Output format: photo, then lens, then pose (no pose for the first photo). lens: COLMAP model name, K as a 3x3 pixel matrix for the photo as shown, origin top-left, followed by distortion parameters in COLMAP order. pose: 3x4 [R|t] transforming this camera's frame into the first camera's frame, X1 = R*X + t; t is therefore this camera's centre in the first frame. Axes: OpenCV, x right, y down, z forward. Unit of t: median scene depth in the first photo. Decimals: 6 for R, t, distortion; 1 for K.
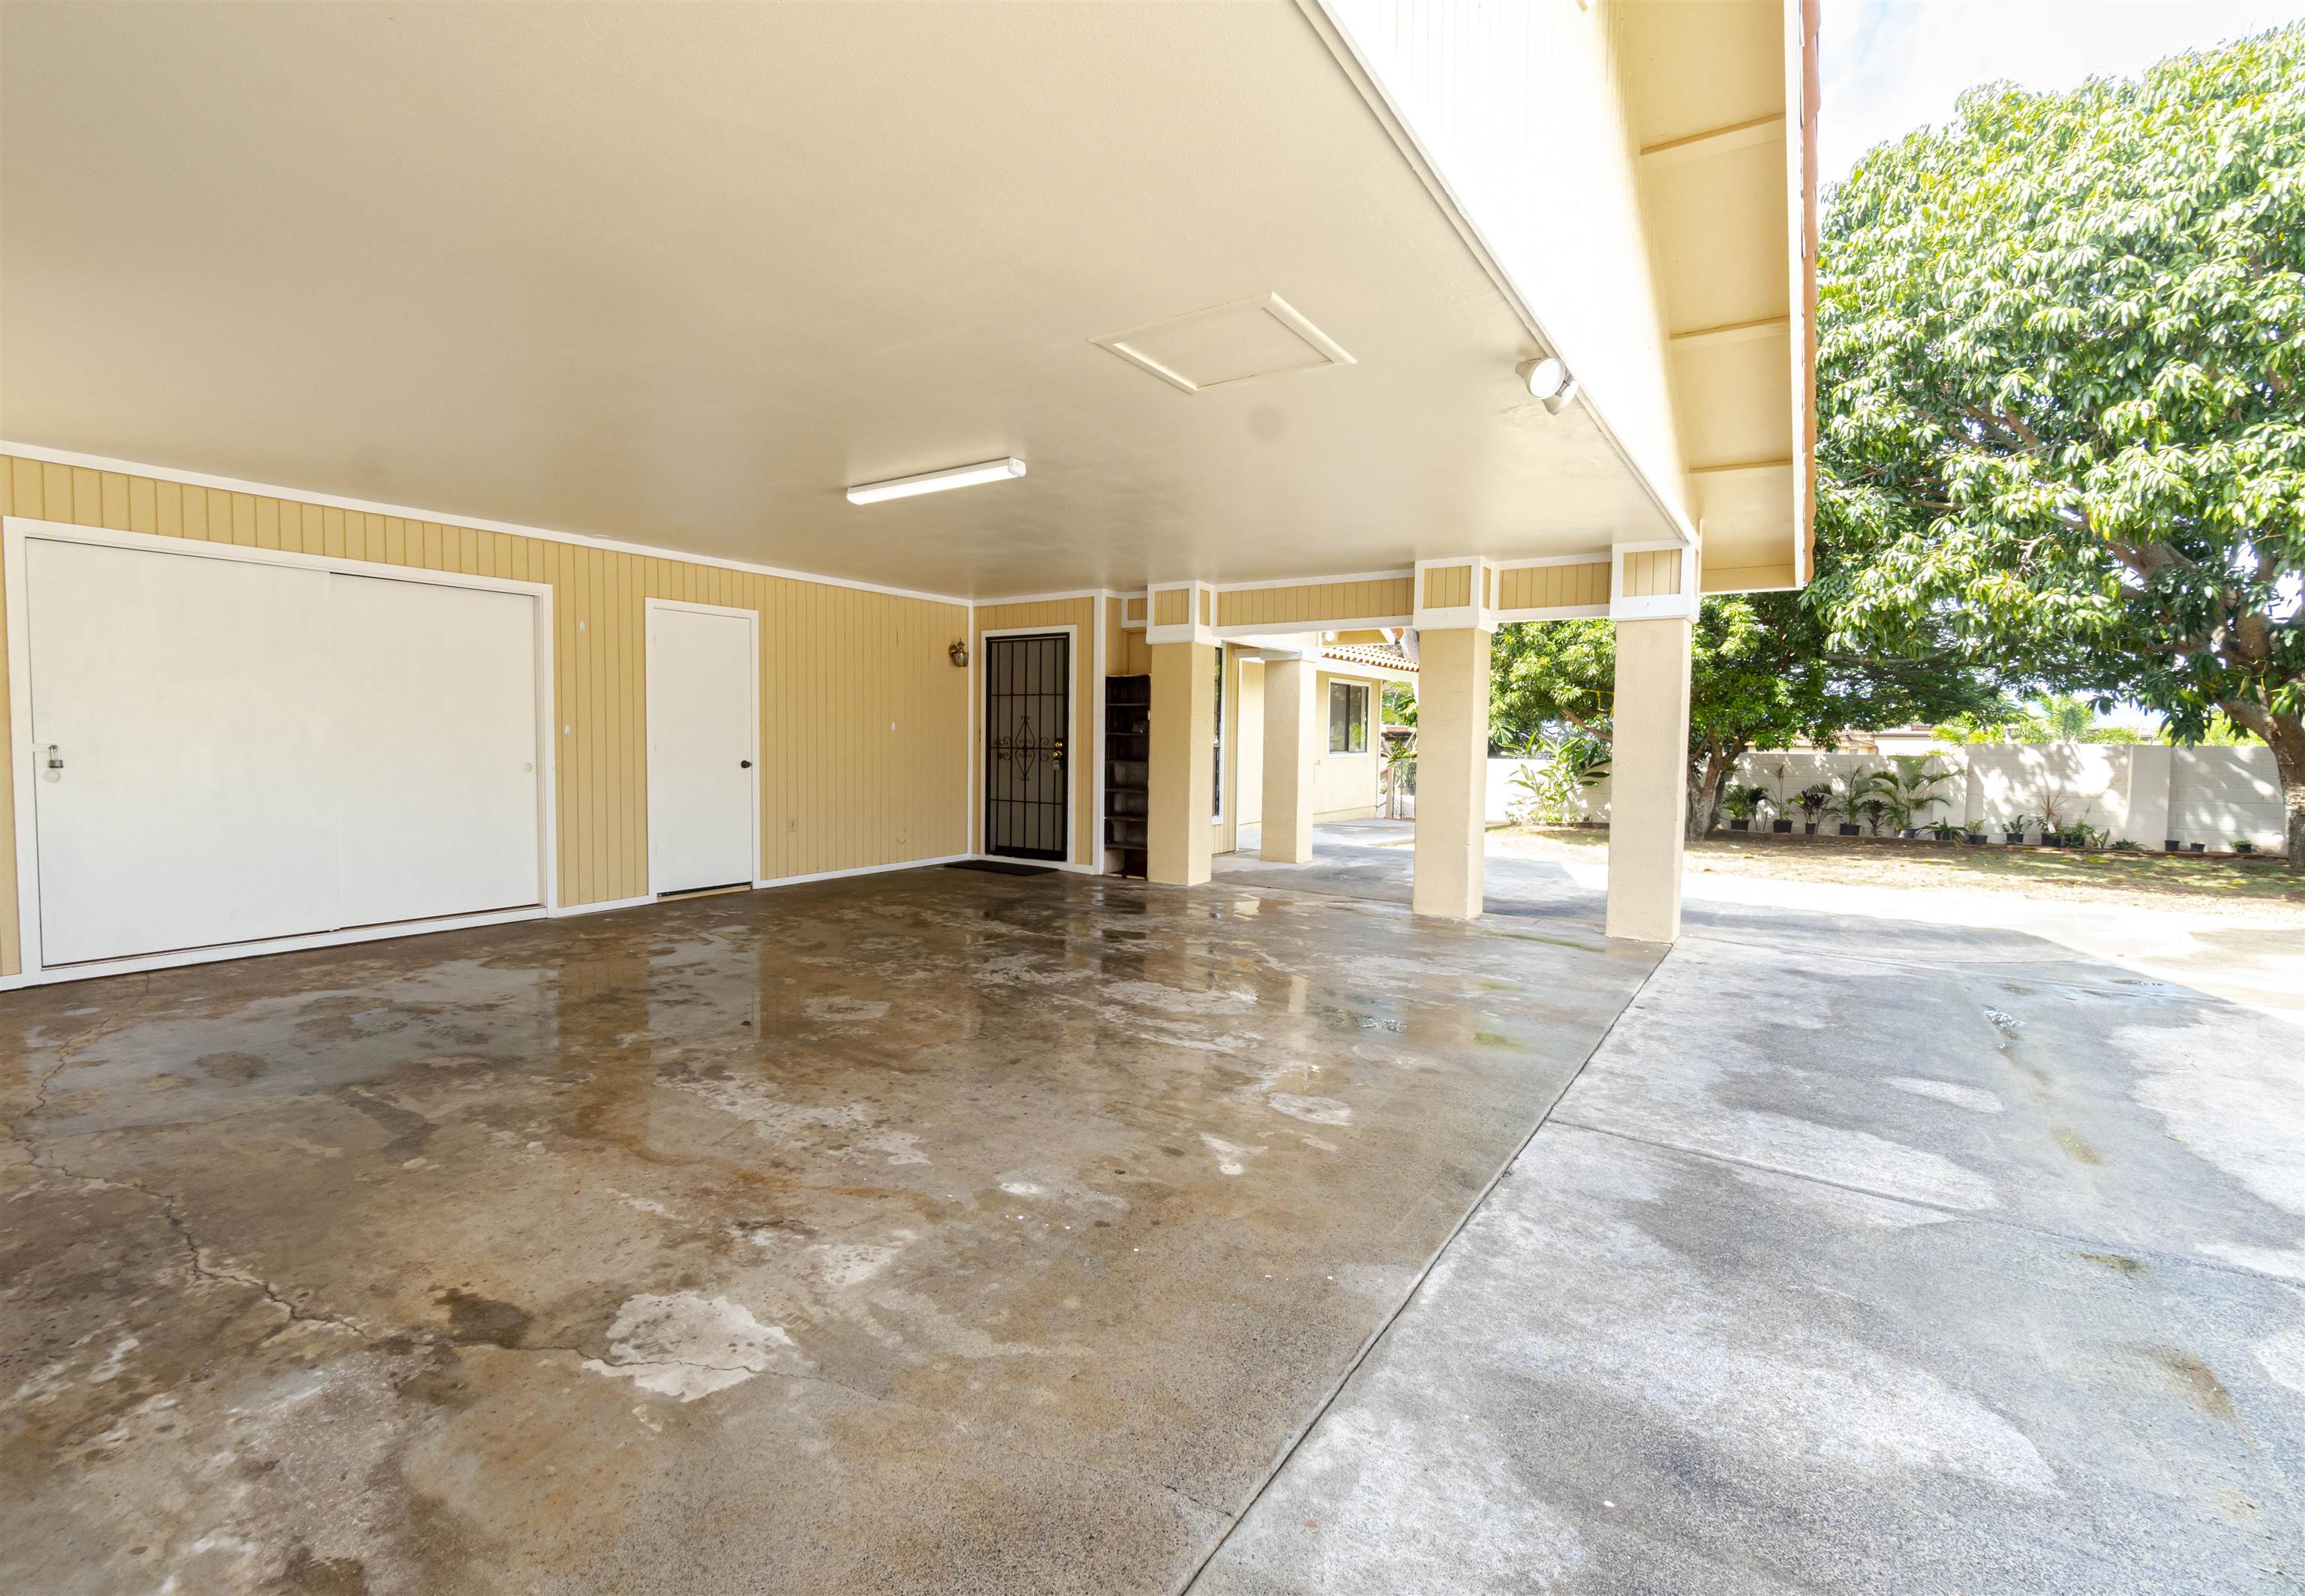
lens RADIAL K [[1033.2, 0, 1142.2], [0, 1033.2, 788.7], [0, 0, 1]] dist [-0.002675, -0.000127]
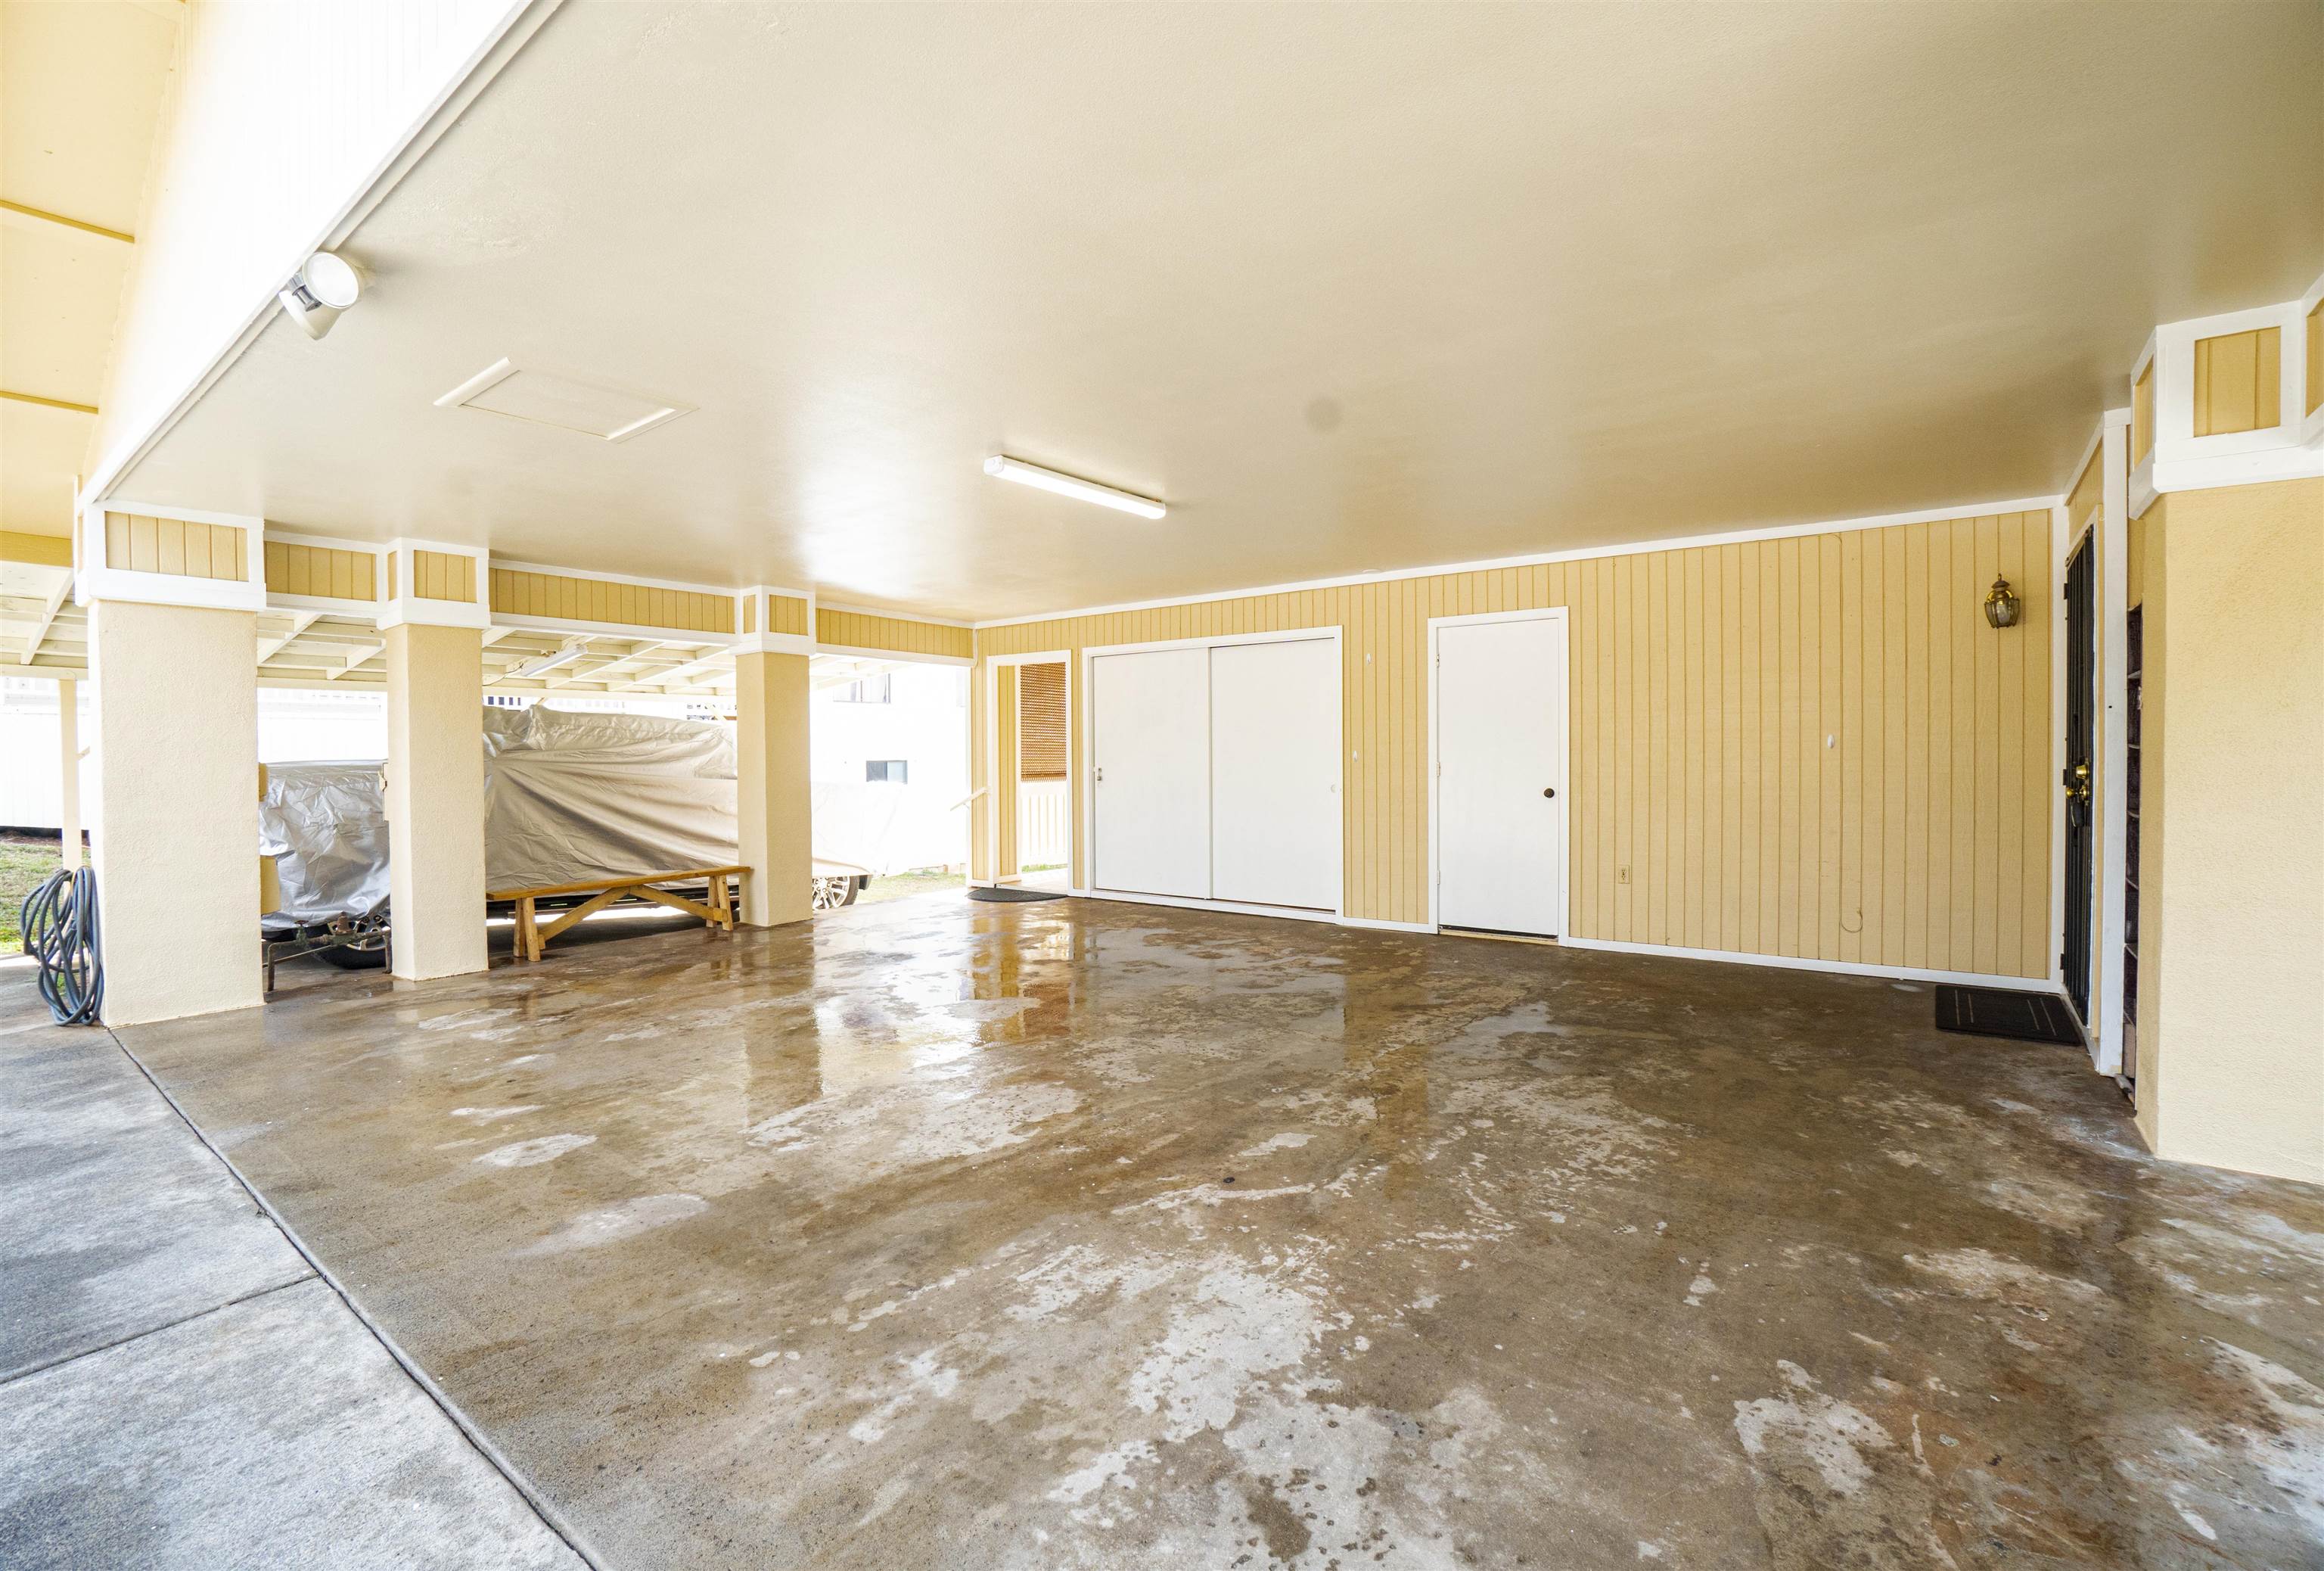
lens RADIAL K [[1081.6, 0, 1173.1], [0, 1081.6, 785.2], [0, 0, 1]] dist [-0.020377, 0.002031]
pose [[-0.094946, 0.020490, -0.995272, 0.664307], [-0.048896, 0.998485, 0.025220, -0.049001], [0.994281, 0.051059, -0.093800, 1.018052]]
